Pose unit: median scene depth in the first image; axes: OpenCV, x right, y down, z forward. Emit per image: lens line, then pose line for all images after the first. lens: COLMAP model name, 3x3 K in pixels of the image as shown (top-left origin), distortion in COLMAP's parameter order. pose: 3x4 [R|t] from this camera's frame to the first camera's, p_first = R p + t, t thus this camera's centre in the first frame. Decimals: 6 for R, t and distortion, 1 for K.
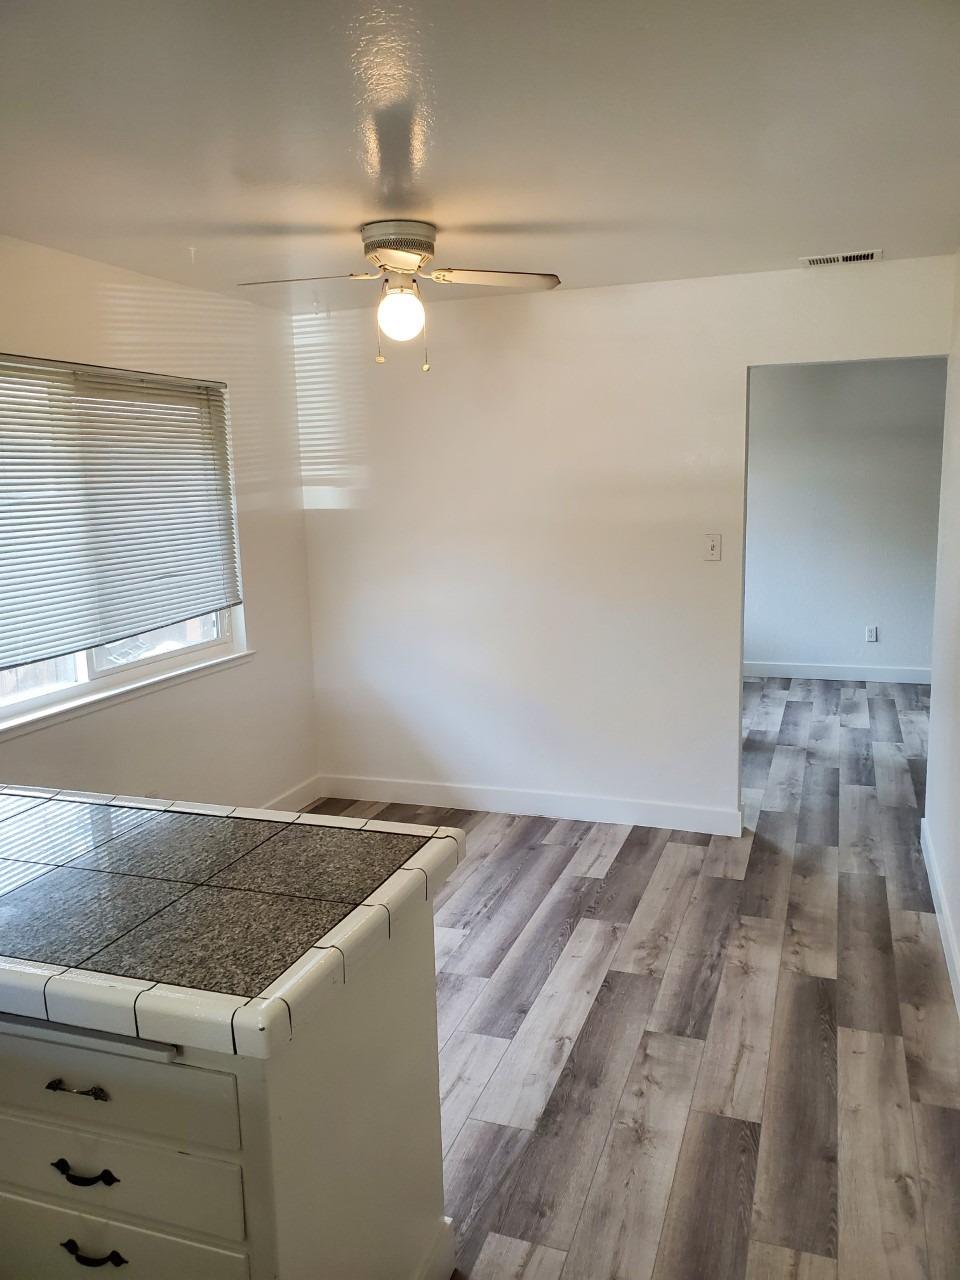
lens RADIAL K [[999.9, 0, 483.4], [0, 999.9, 638.1], [0, 0, 1]] dist [0.029517, -0.001900]
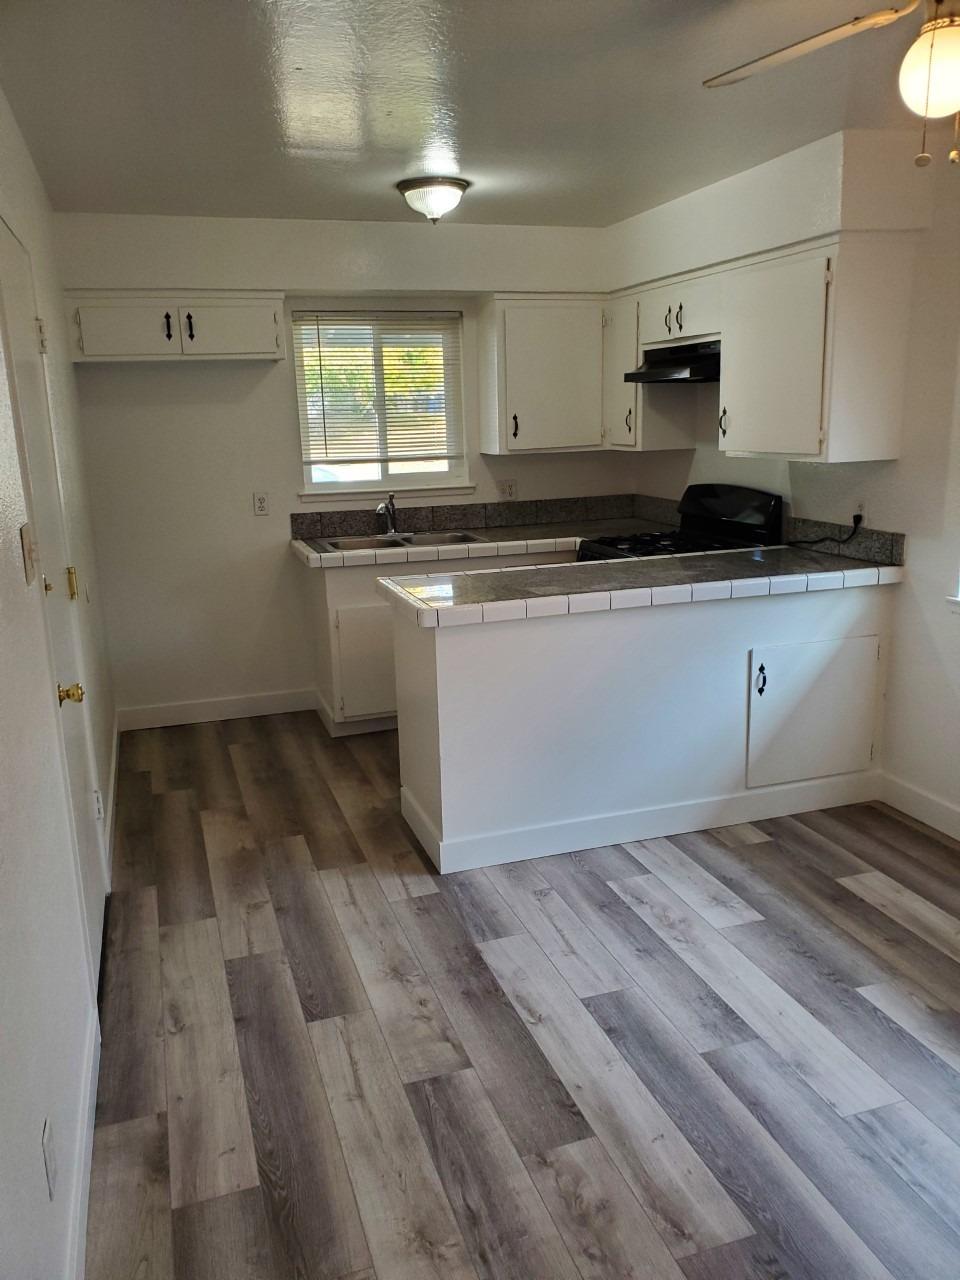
lens RADIAL K [[999.9, 0, 484.0], [0, 999.9, 639.0], [0, 0, 1]] dist [0.029517, -0.001900]
pose [[-0.783716, 0.191566, -0.590840, 0.617222], [-0.046615, 0.930427, 0.363500, -0.257057], [0.619368, 0.312423, -0.720261, 1.600733]]
